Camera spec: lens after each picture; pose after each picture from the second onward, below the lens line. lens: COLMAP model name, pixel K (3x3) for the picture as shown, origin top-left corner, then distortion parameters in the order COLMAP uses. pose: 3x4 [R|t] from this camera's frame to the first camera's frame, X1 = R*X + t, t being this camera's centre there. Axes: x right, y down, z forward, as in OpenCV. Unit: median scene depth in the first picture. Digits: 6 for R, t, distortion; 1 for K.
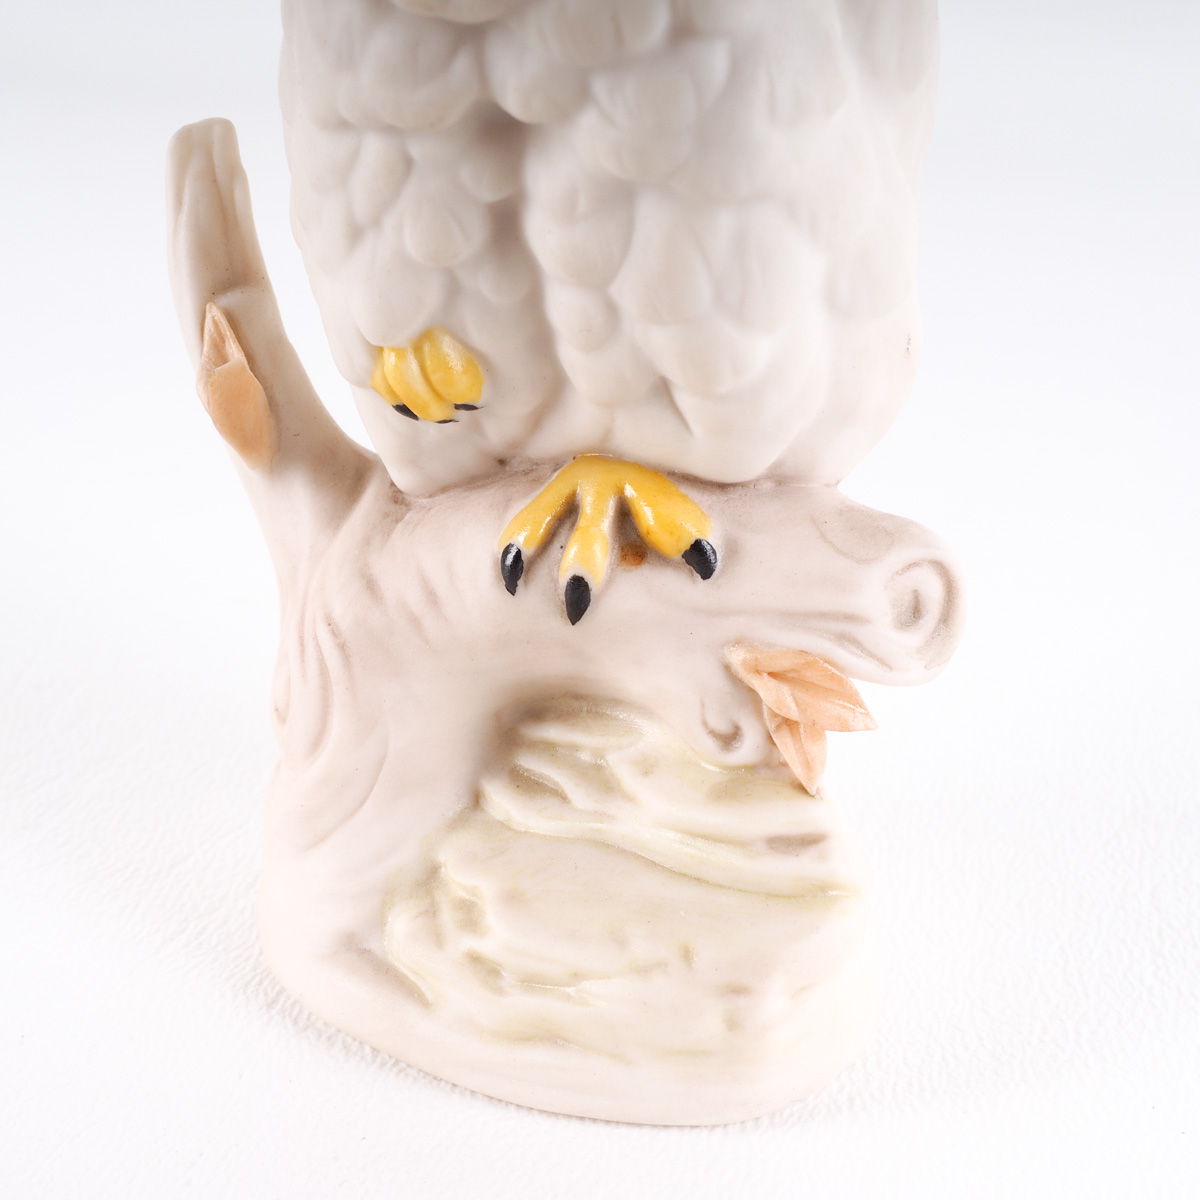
lens RADIAL K [[1868.5, 0, 600.0], [0, 1868.5, 600.0], [0, 0, 1]] dist [-0.003417, -0.016503]
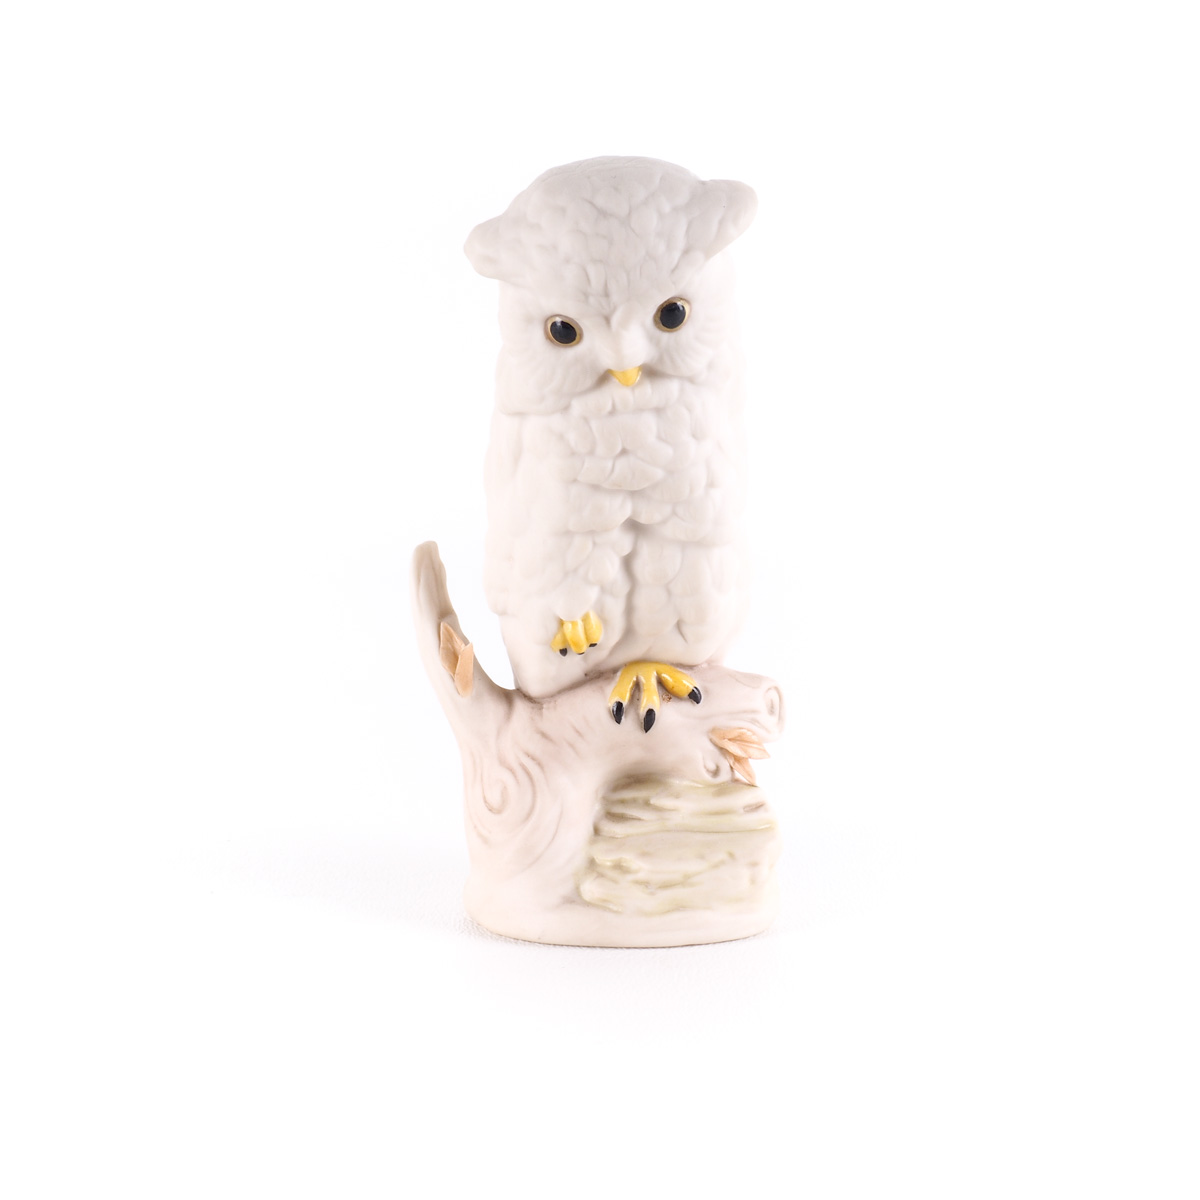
lens RADIAL K [[2603.7, 0, 600.0], [0, 2603.7, 600.0], [0, 0, 1]] dist [0.445885, -0.010408]
pose [[0.885650, -0.101010, 0.453234, -1.538545], [0.204647, 0.961058, -0.185708, 0.450974], [-0.416826, 0.257225, 0.871832, -1.874322]]
